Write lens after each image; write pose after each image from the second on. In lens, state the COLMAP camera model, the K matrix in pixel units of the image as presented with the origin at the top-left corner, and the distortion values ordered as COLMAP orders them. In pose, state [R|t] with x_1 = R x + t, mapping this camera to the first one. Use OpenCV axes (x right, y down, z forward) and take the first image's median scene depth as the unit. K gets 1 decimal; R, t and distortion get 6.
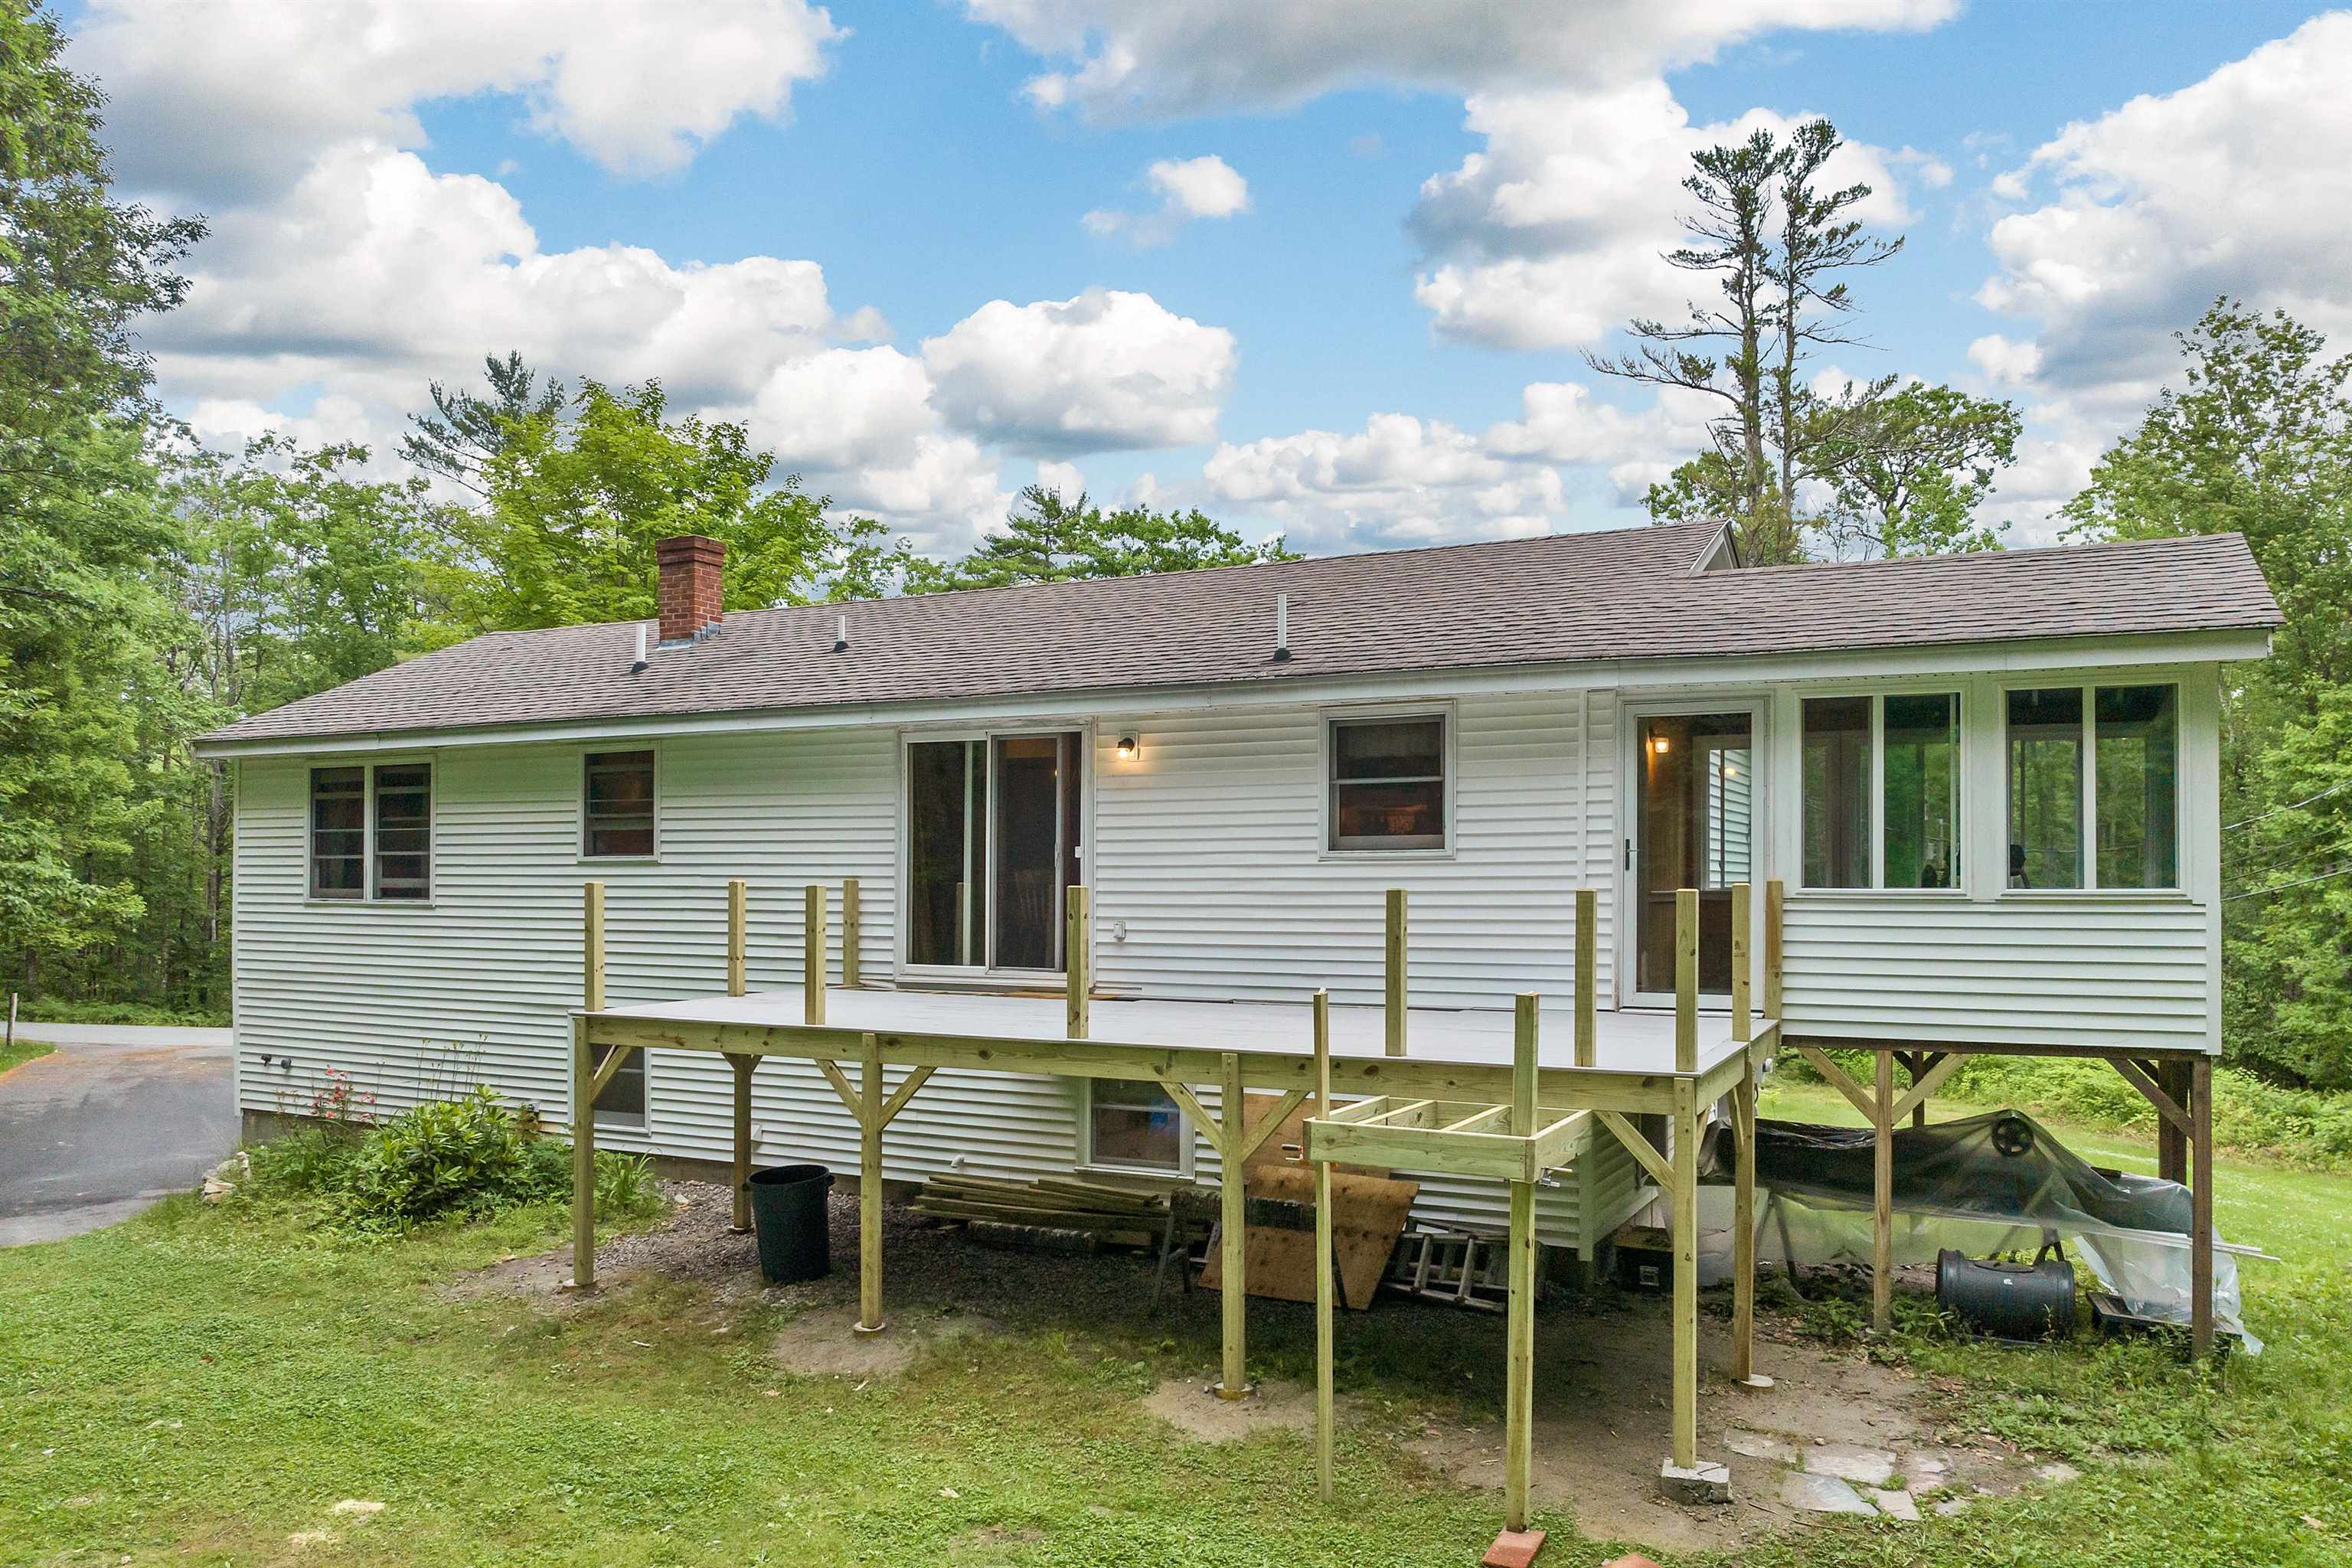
lens RADIAL K [[1679.5, 0, 1238.7], [0, 1679.5, 879.7], [0, 0, 1]] dist [-0.042845, 0.013521]
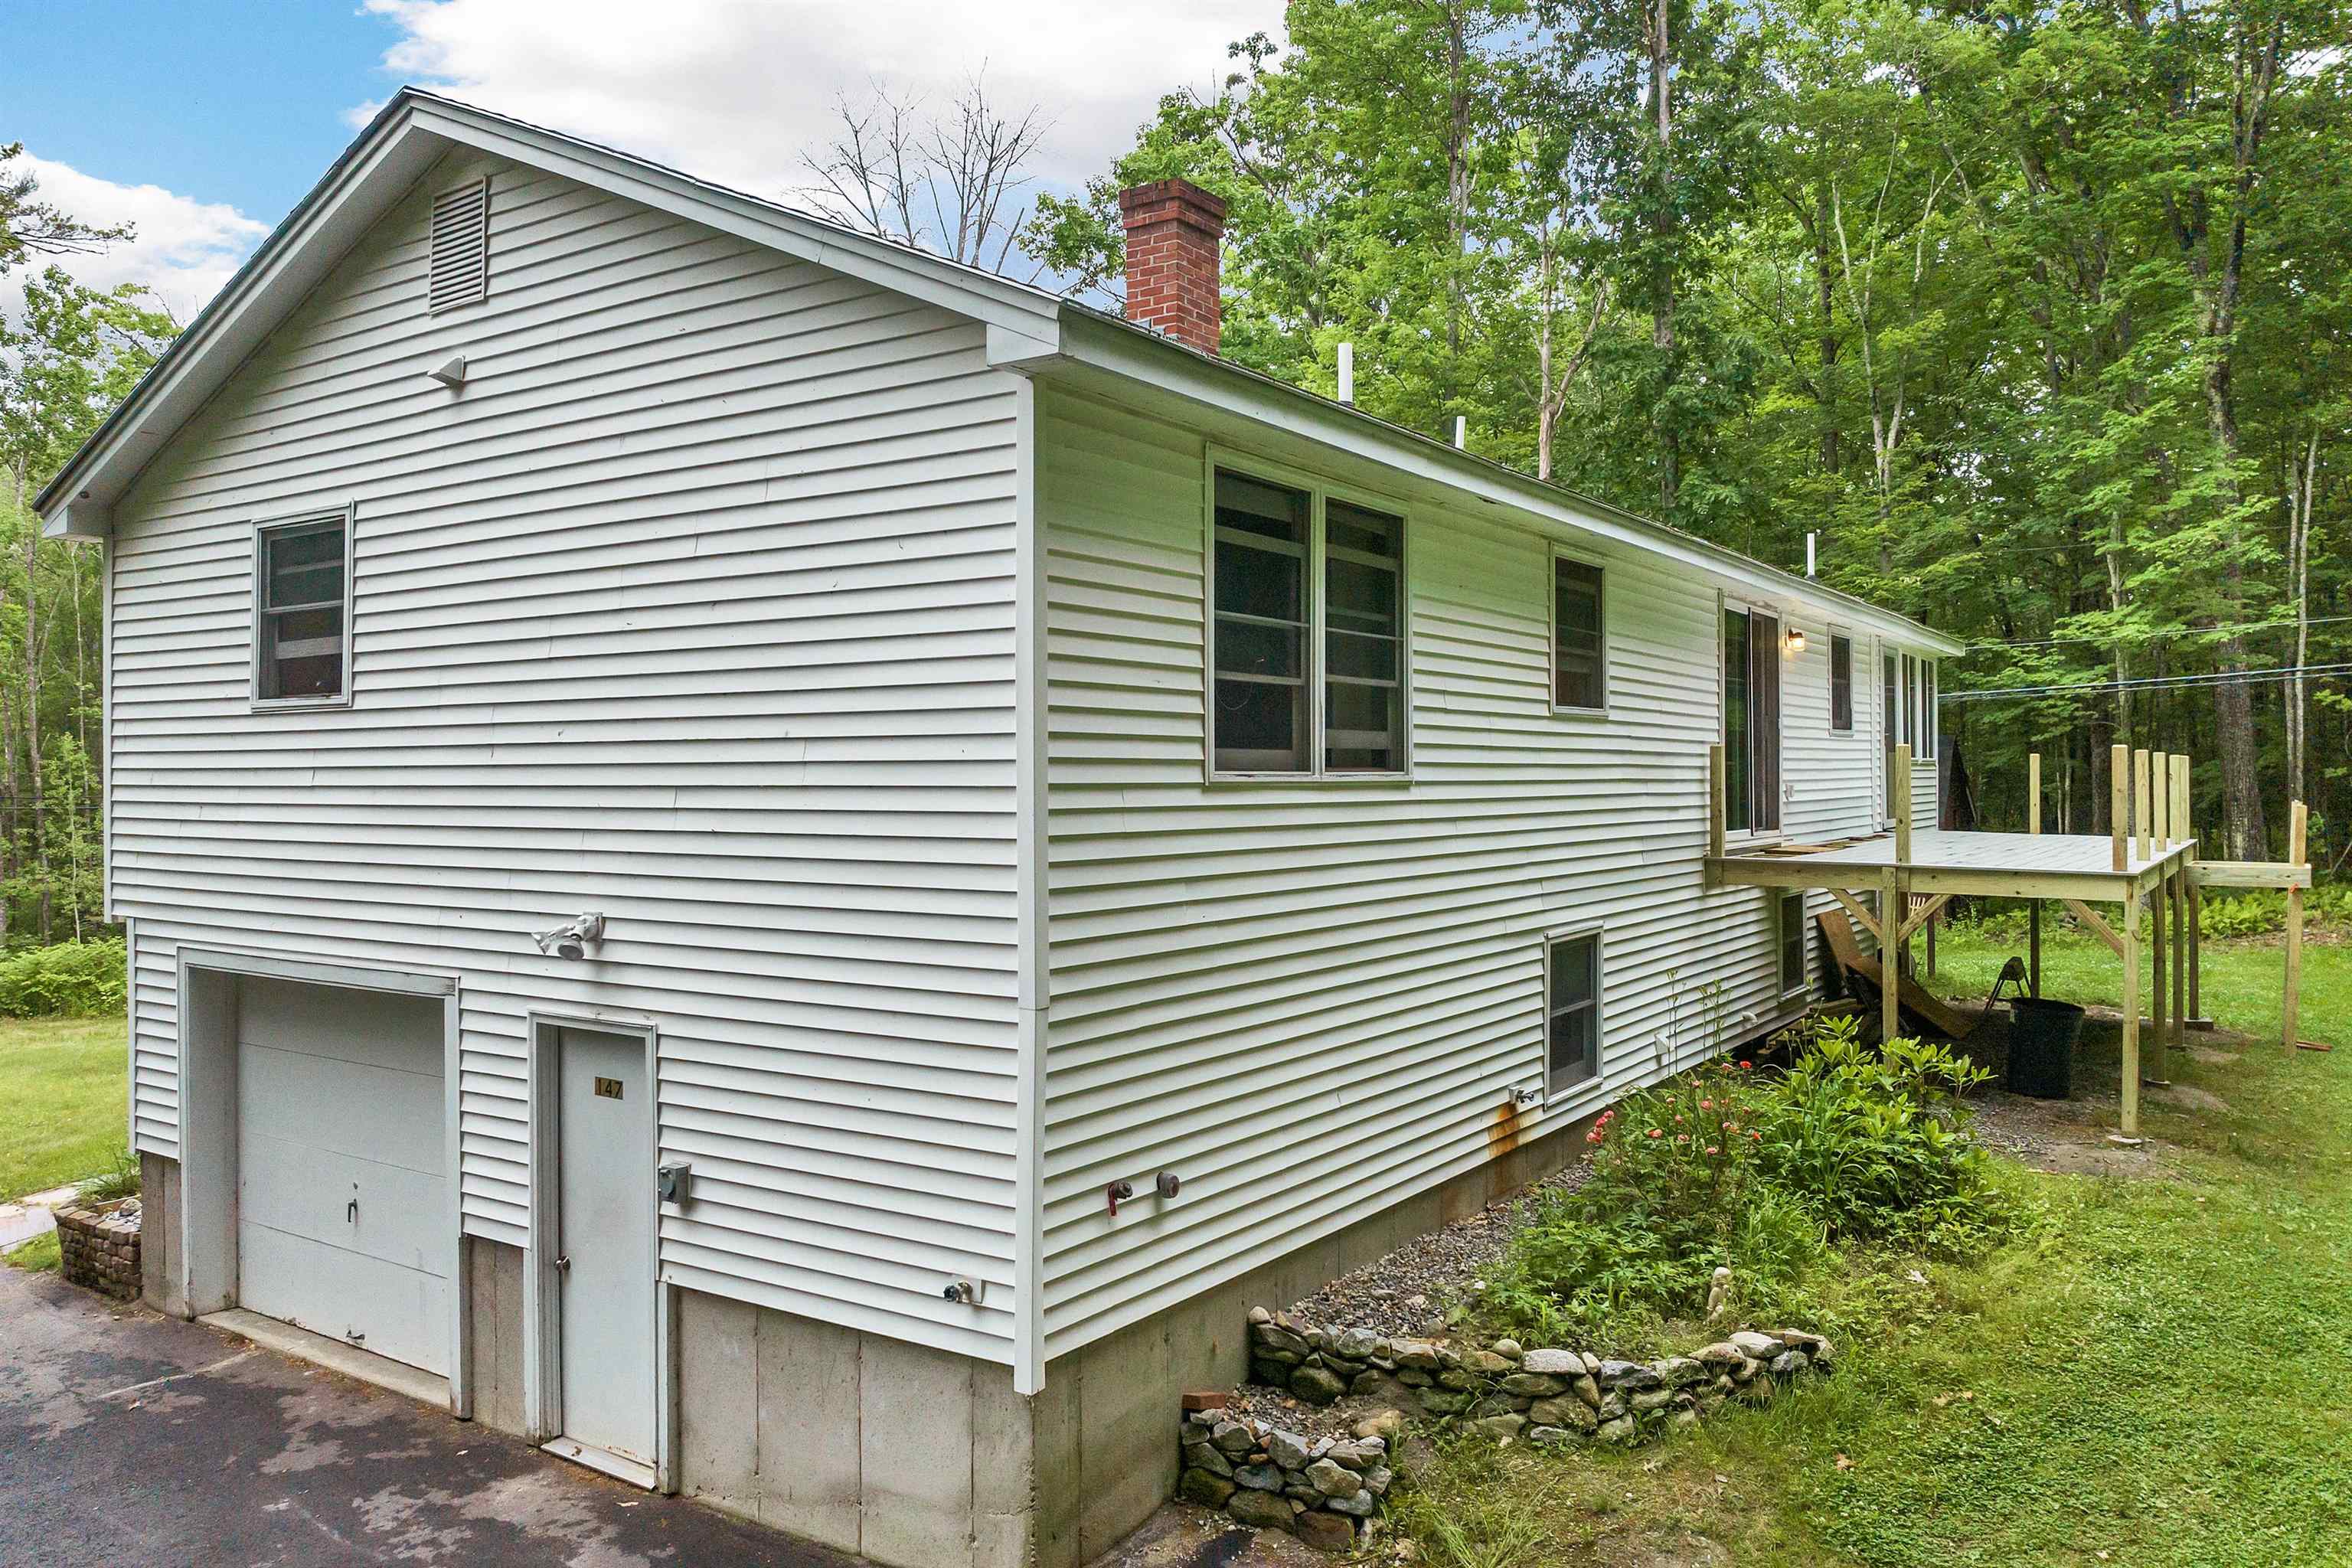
lens RADIAL K [[1679.5, 0, 1180.8], [0, 1679.5, 772.9], [0, 0, 1]] dist [-0.042845, 0.013521]
pose [[0.135704, -0.003645, 0.990743, -1.329578], [0.000905, 0.999993, 0.003555, 0.013485], [-0.990749, 0.000414, 0.135706, 1.282378]]
